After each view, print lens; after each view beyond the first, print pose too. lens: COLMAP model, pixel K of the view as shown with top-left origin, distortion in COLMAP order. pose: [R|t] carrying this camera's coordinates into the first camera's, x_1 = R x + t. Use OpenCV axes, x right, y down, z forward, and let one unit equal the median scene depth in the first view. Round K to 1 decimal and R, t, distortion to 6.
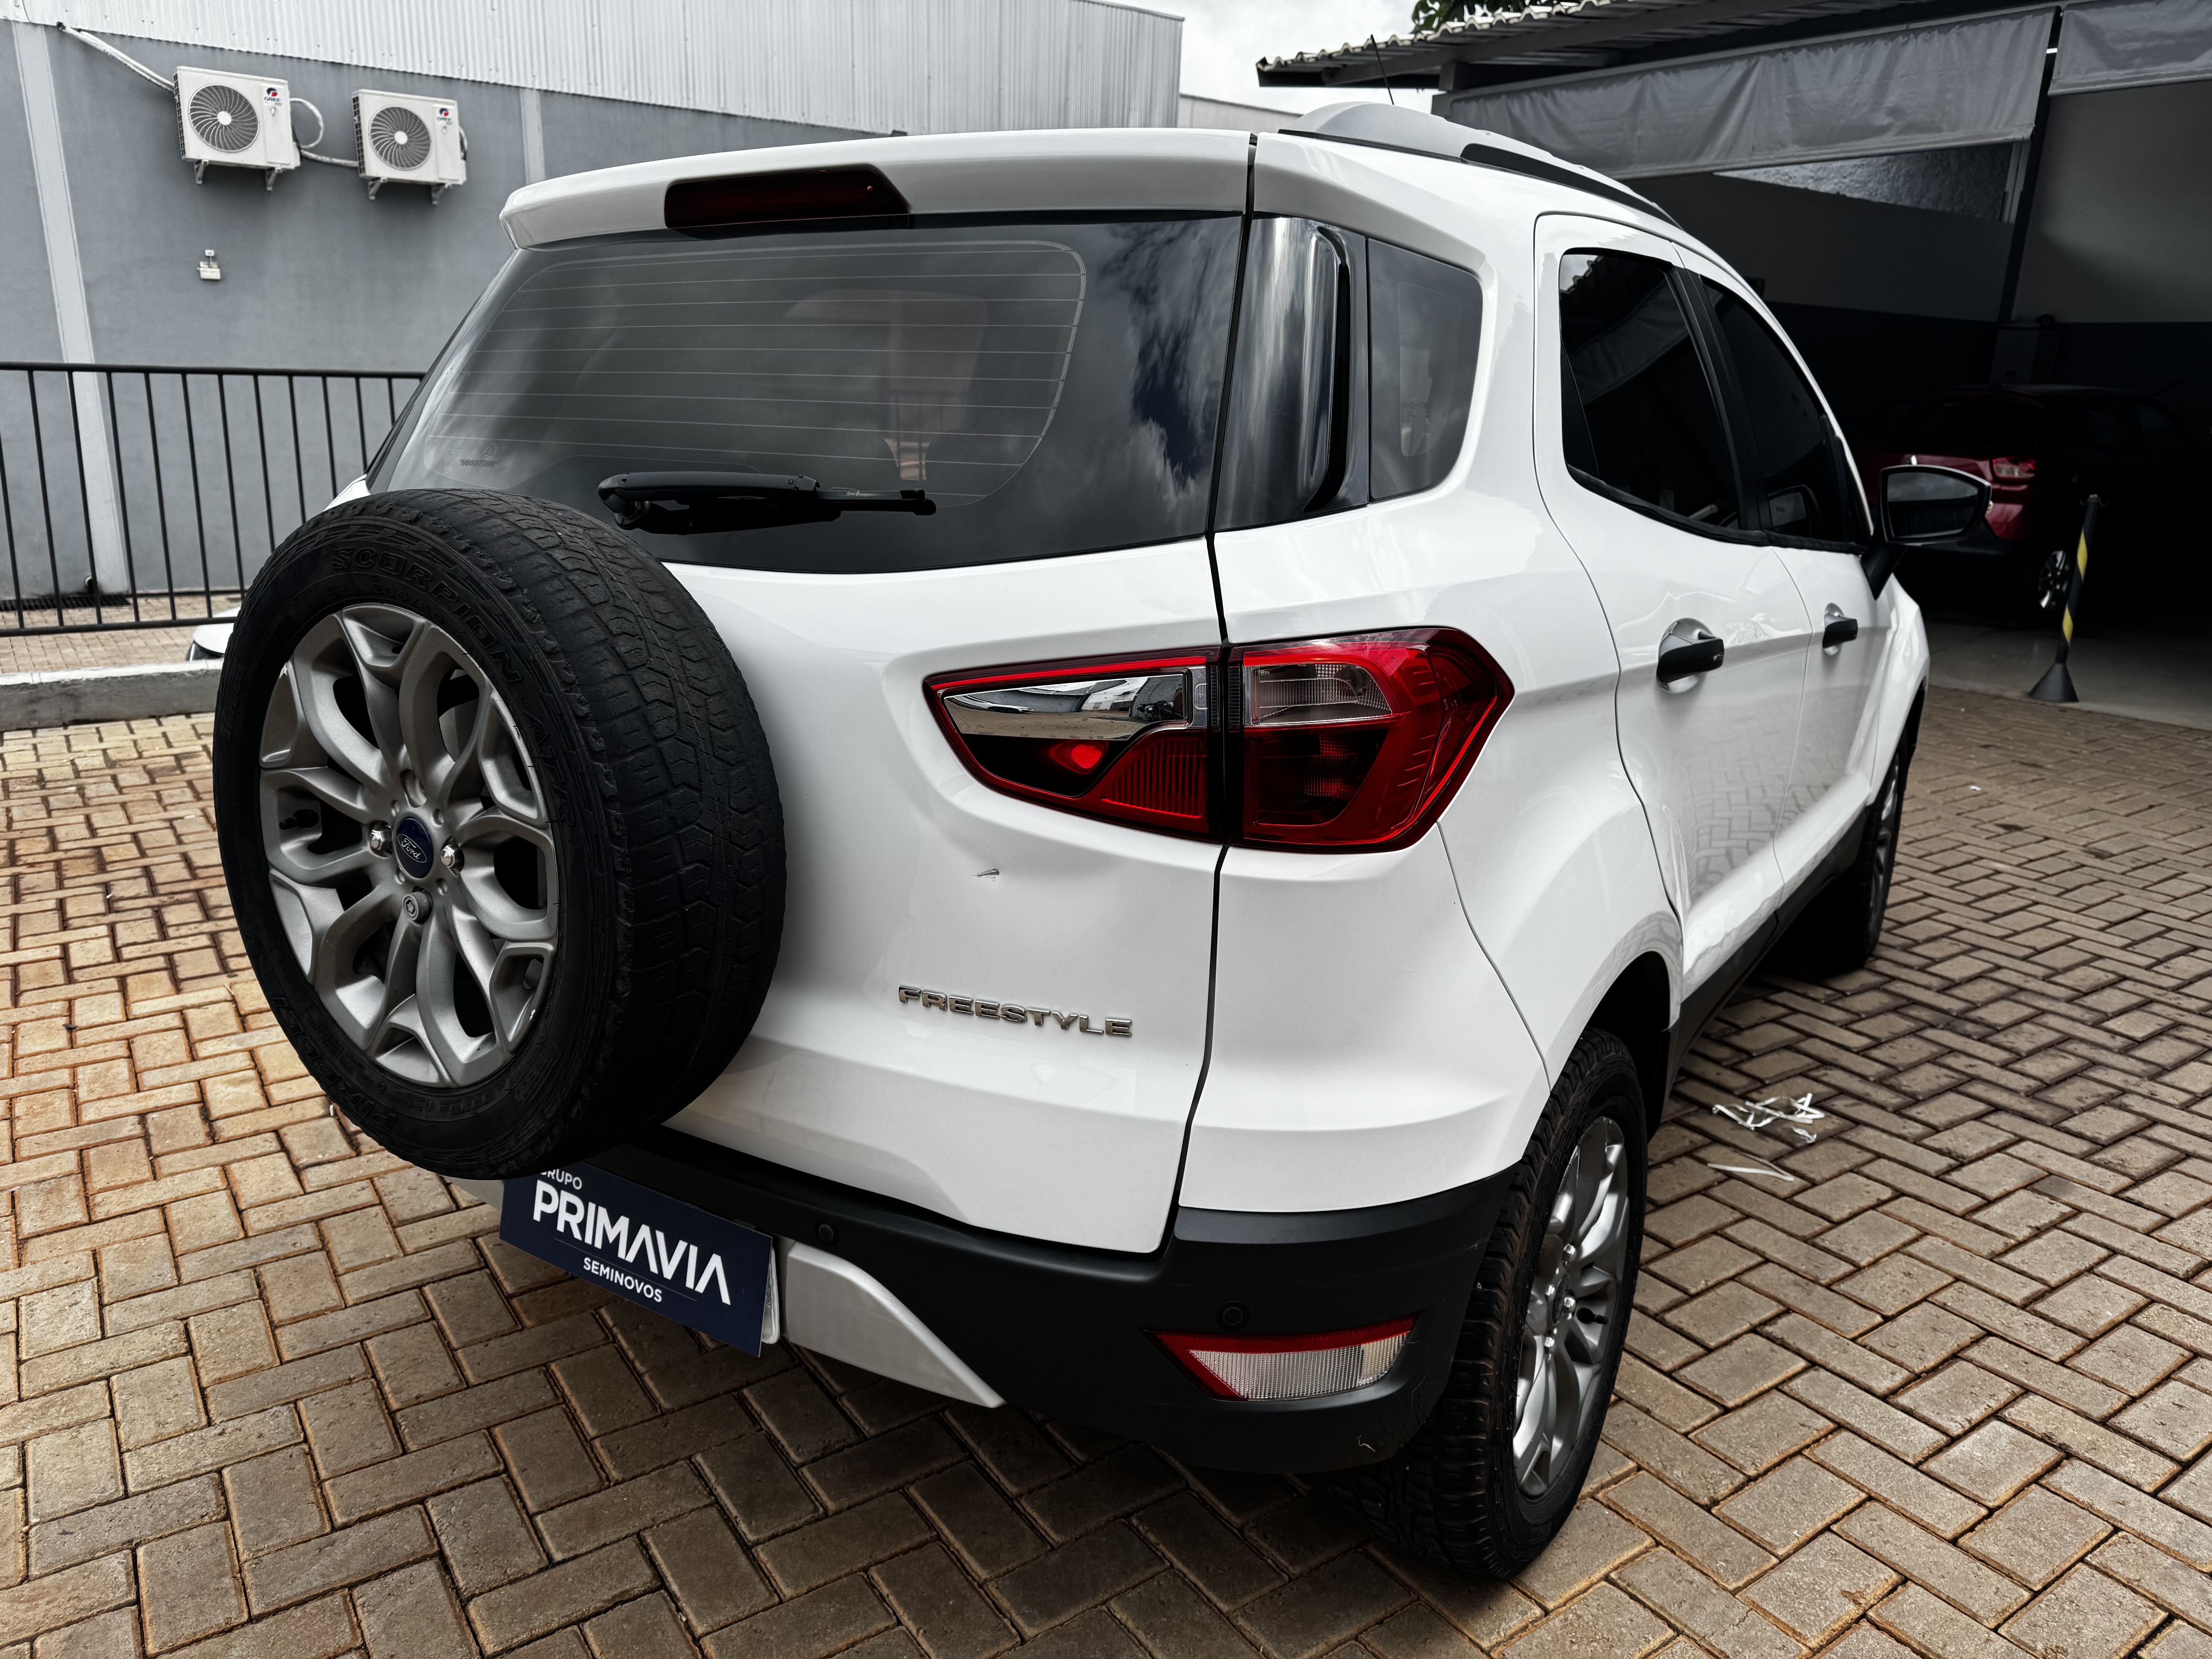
lens RADIAL K [[1568.5, 0, 1109.0], [0, 1568.5, 819.1], [0, 0, 1]] dist [-0.002799, 0.000737]
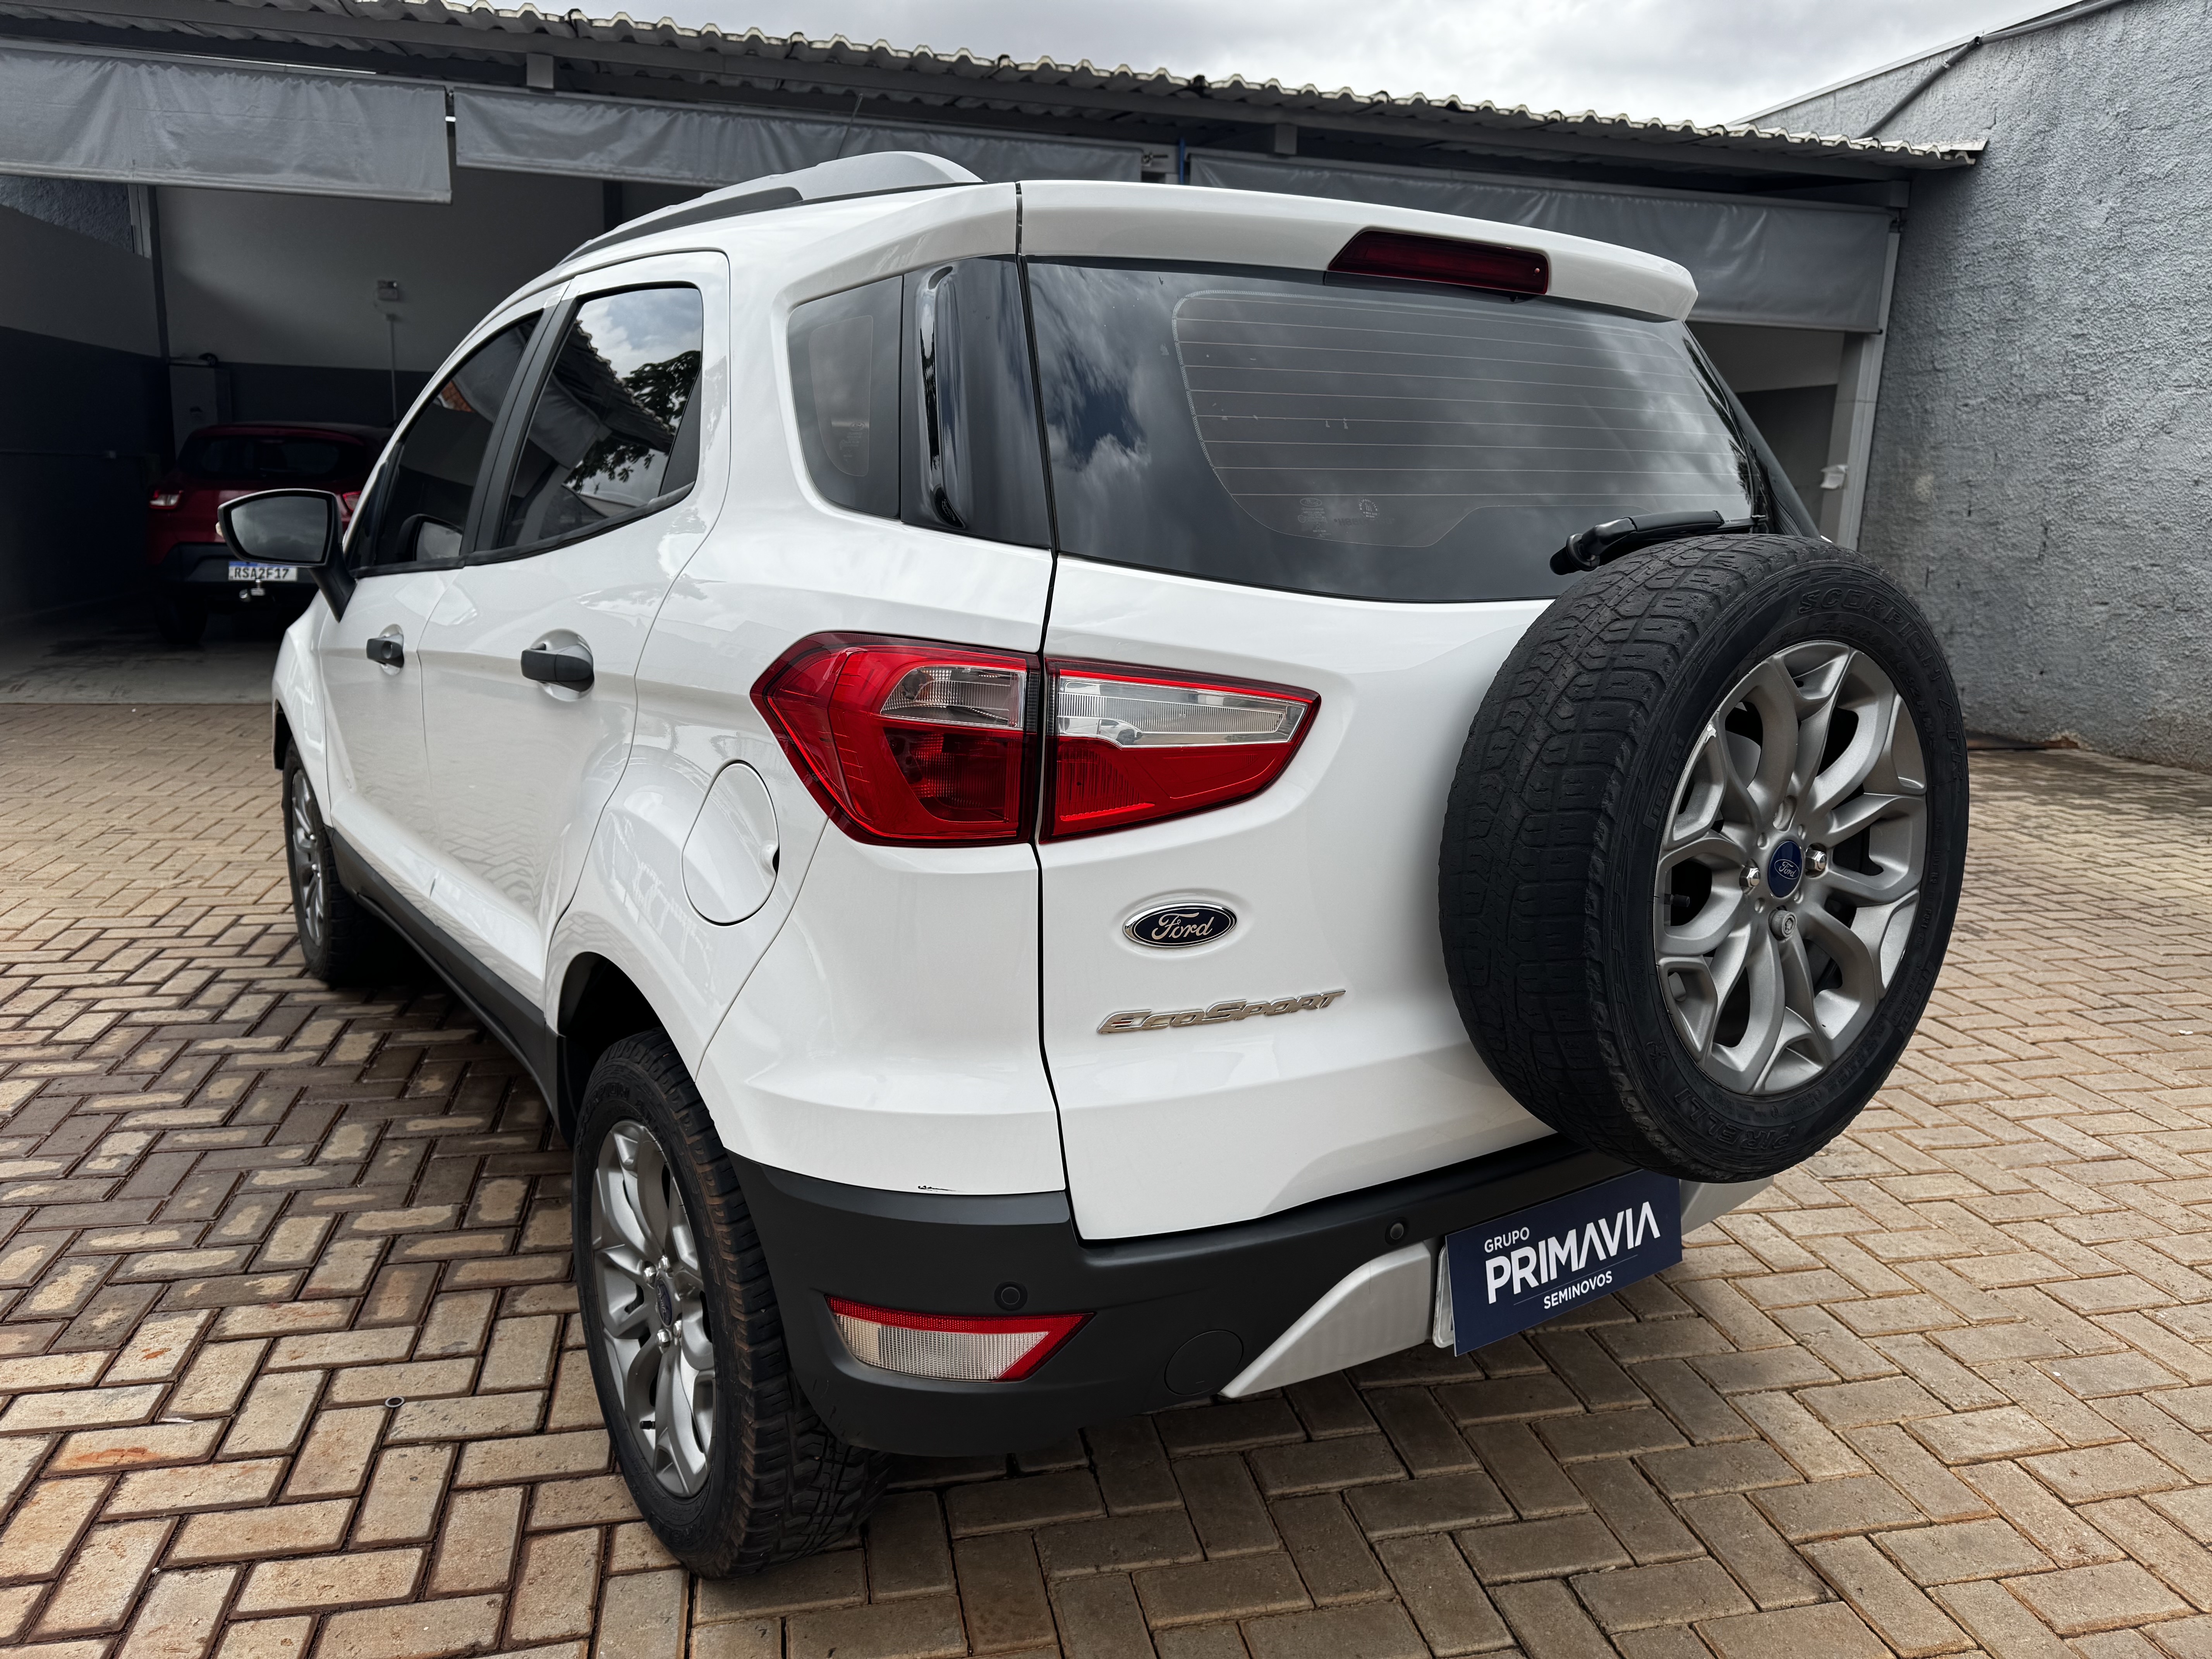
lens RADIAL K [[1568.5, 0, 1109.5], [0, 1568.5, 827.8], [0, 0, 1]] dist [-0.002799, 0.000737]
pose [[0.396068, -0.211099, 0.893626, -0.318326], [0.225336, 0.965800, 0.128276, -0.050493], [-0.890143, 0.150560, 0.430090, 0.191887]]
